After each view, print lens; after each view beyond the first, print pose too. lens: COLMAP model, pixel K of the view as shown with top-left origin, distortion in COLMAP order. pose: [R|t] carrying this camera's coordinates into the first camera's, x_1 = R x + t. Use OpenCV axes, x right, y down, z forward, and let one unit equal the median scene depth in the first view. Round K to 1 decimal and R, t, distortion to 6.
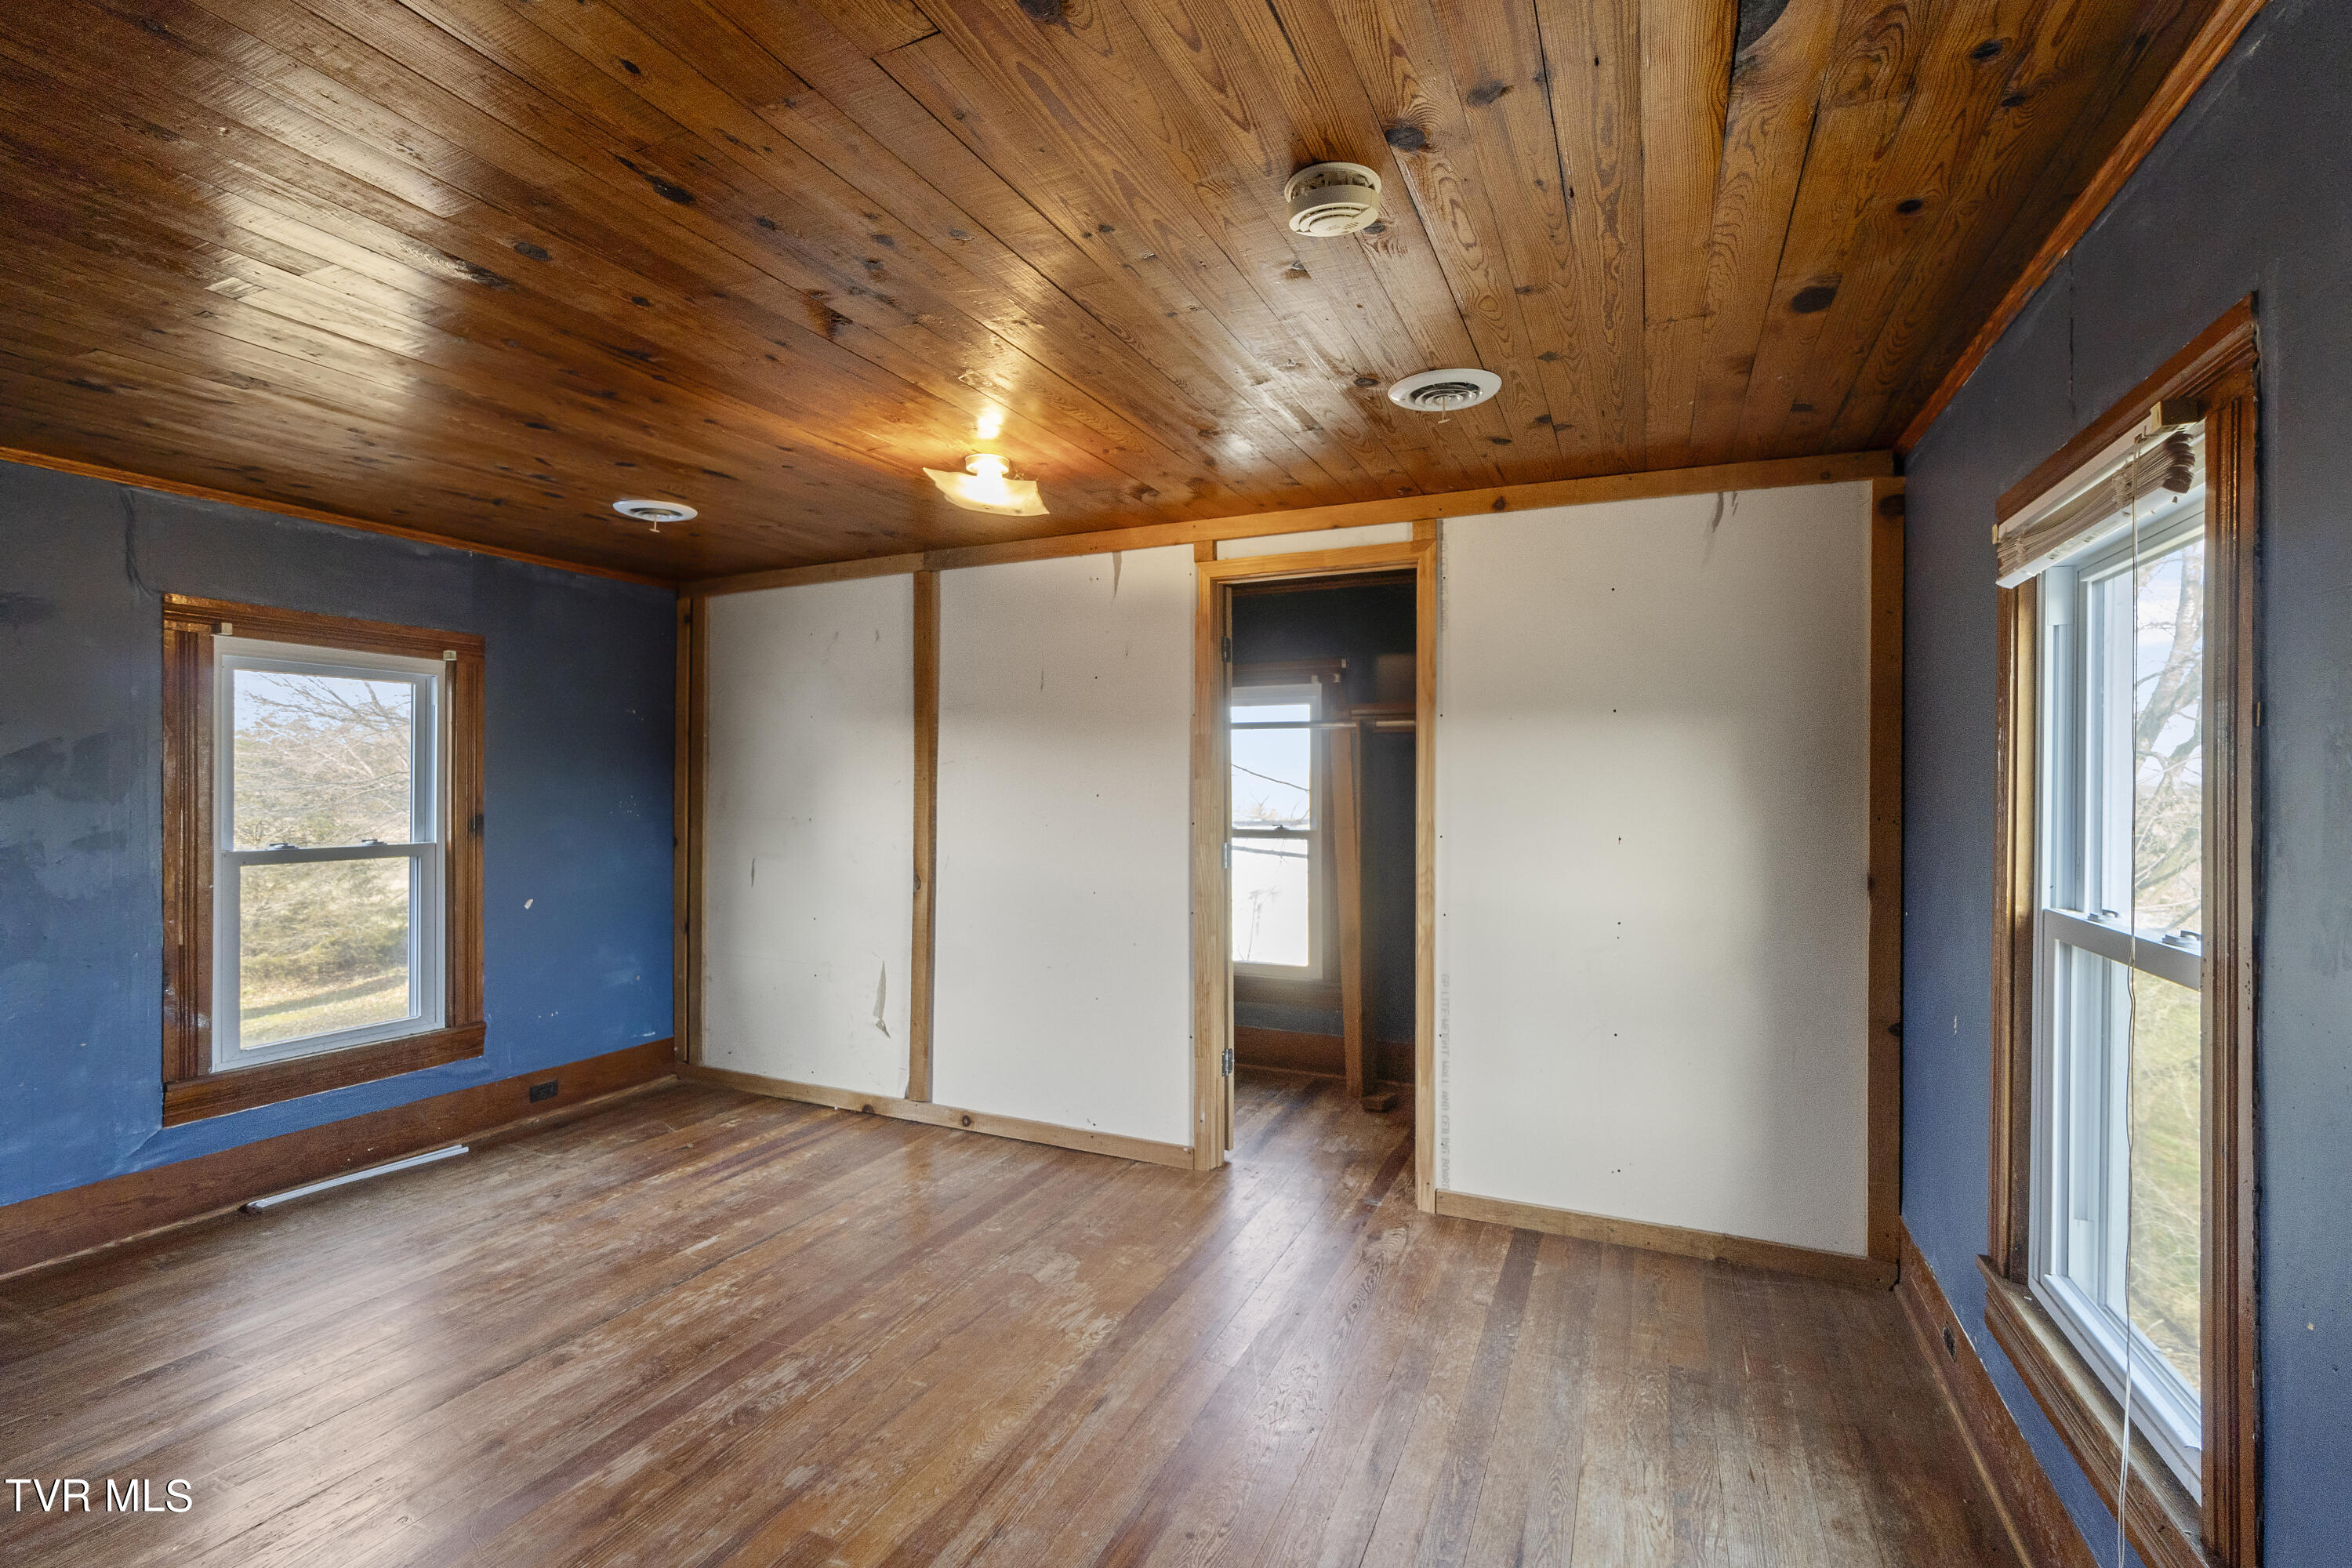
lens RADIAL K [[1028.4, 0, 1179.4], [0, 1028.4, 783.5], [0, 0, 1]] dist [-0.000790, 0.001425]
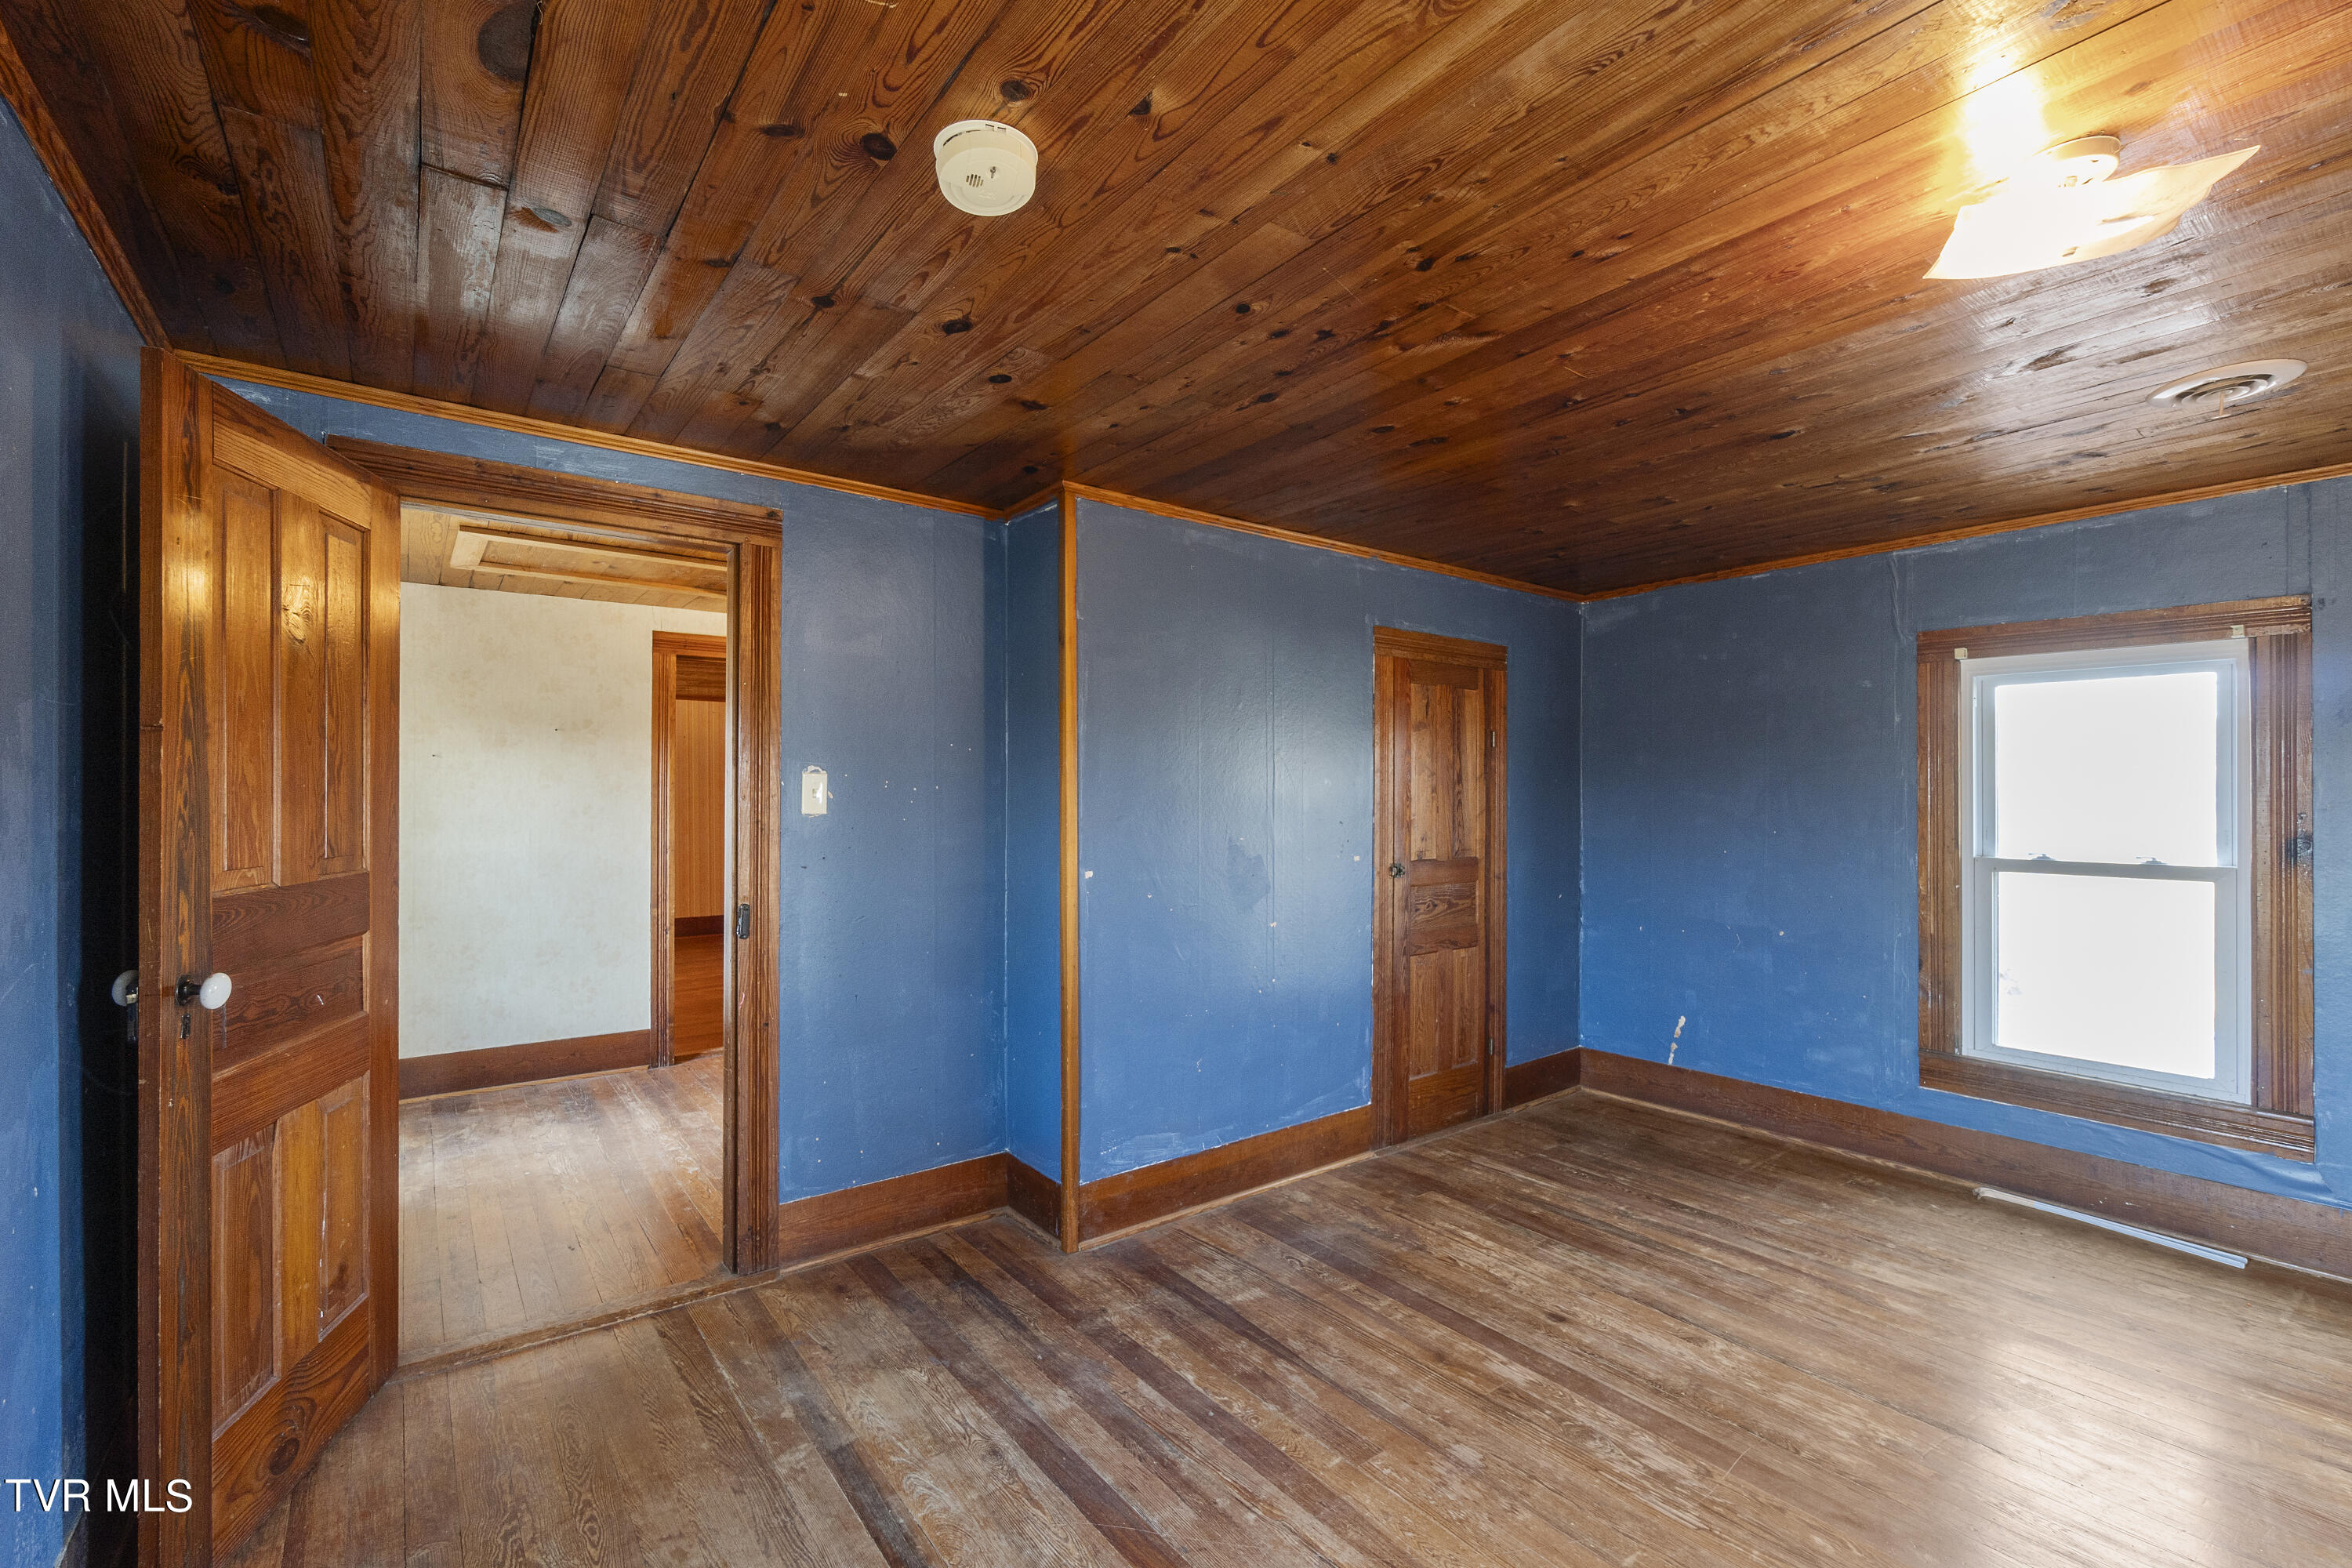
lens RADIAL K [[1028.4, 0, 1177.3], [0, 1028.4, 794.4], [0, 0, 1]] dist [-0.000790, 0.001425]
pose [[-0.473347, -0.003802, -0.880868, 0.439772], [-0.000887, 0.999992, -0.003839, 0.006239], [0.880876, -0.001036, -0.473347, 0.789286]]
